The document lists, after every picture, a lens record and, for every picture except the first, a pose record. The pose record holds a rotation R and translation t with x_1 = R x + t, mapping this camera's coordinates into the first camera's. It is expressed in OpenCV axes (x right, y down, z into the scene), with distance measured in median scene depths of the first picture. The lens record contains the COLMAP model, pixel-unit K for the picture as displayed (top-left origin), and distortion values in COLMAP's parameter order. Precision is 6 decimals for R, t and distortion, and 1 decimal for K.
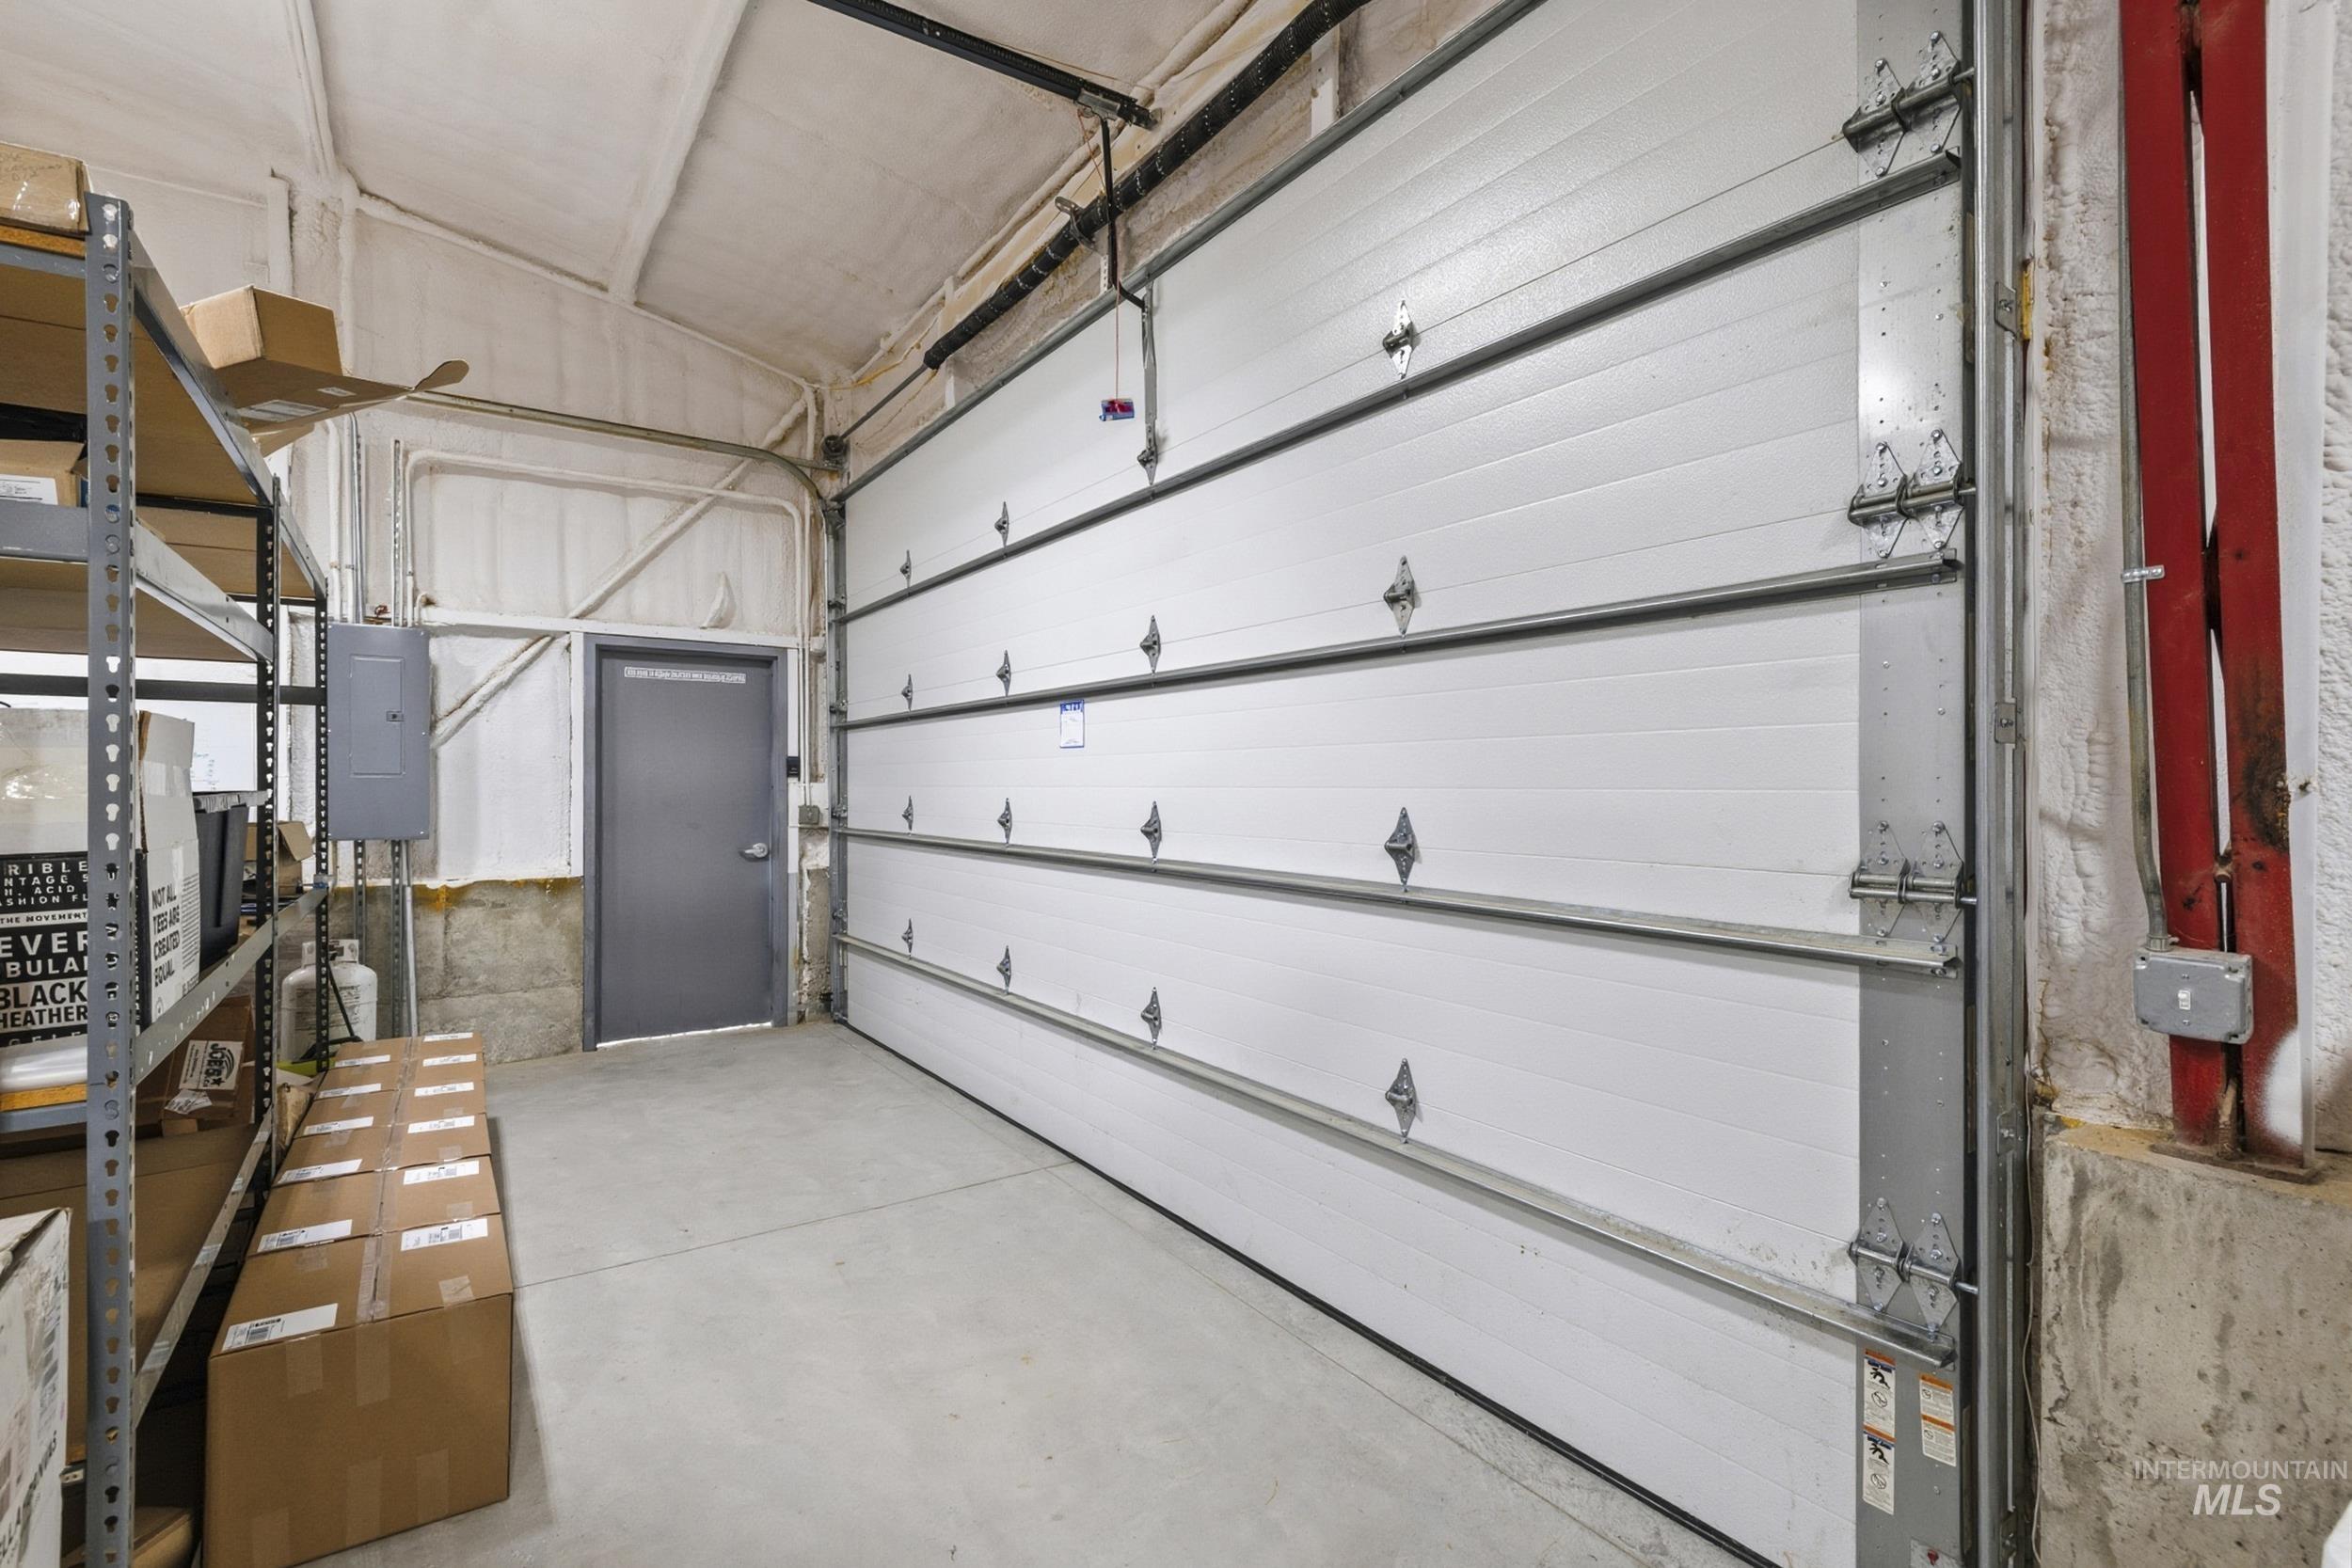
lens RADIAL K [[1077.6, 0, 1176.0], [0, 1077.6, 784.0], [0, 0, 1]] dist [-0.000728, -0.000420]
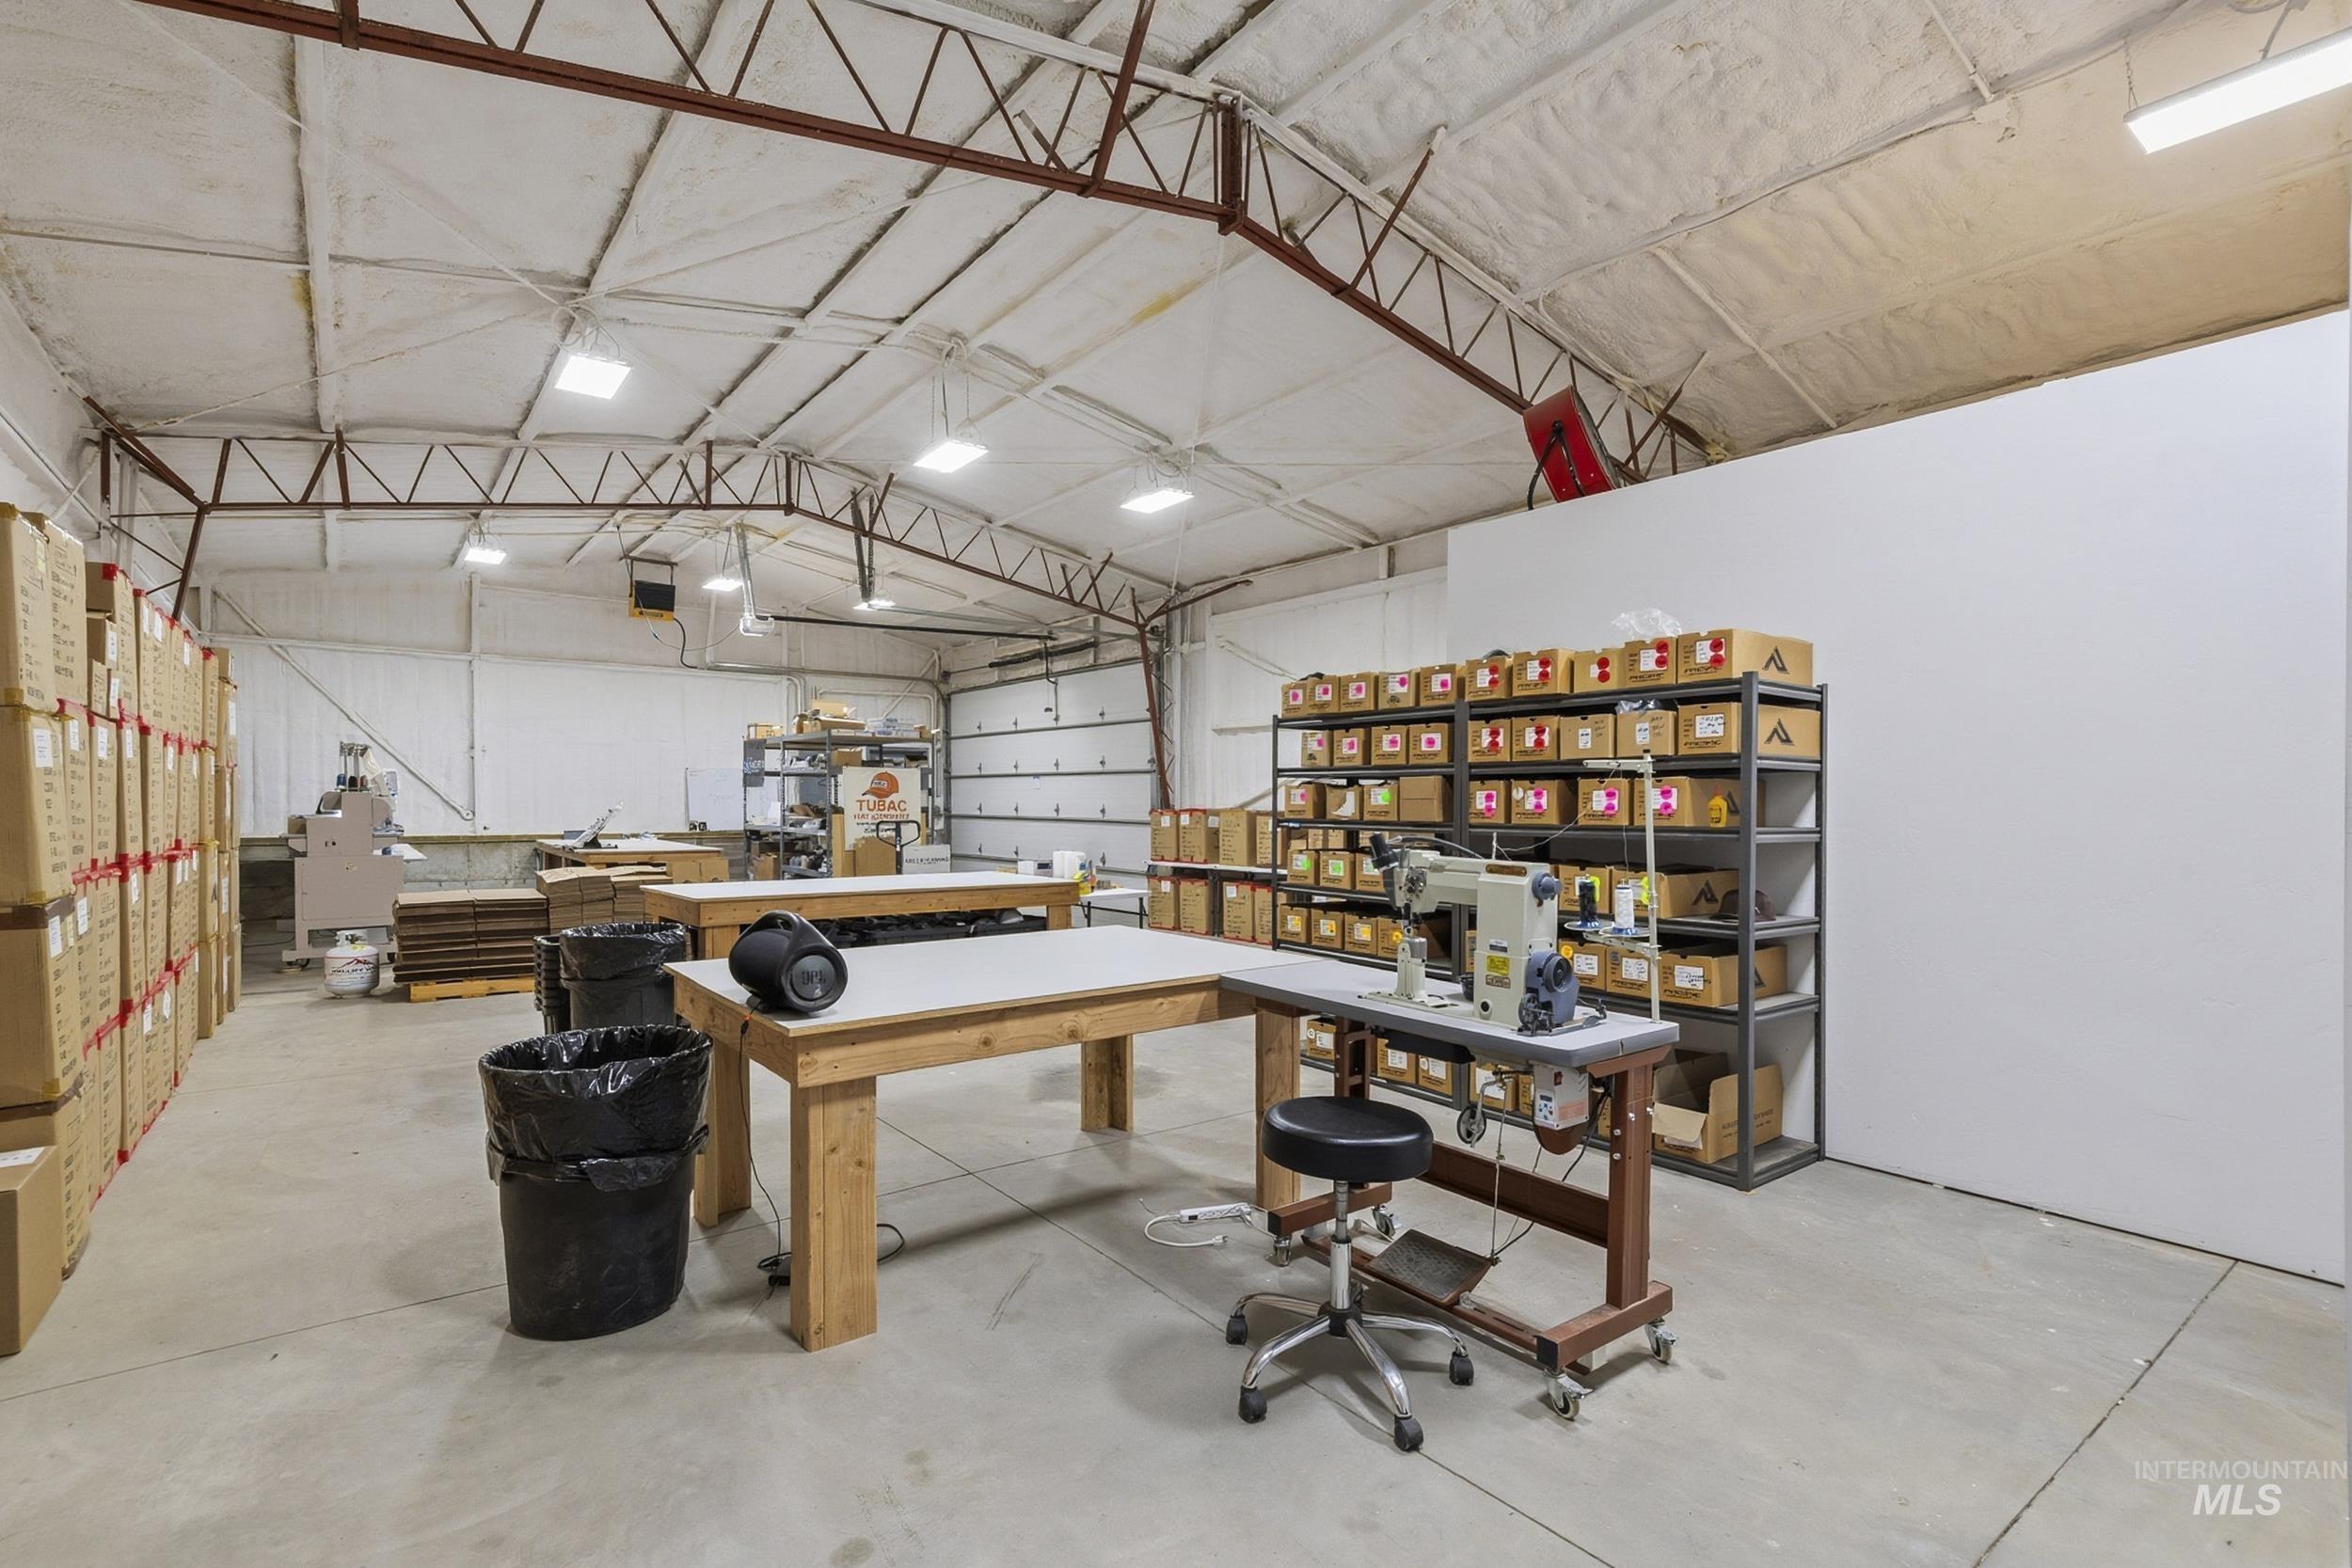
lens RADIAL K [[1077.6, 0, 1176.0], [0, 1077.6, 784.0], [0, 0, 1]] dist [-0.000728, -0.000420]
pose [[0.998428, 0.000537, 0.056045, 0.143816], [0.000016, 0.999951, -0.009878, -0.011277], [-0.056047, 0.009863, 0.998379, -2.233885]]
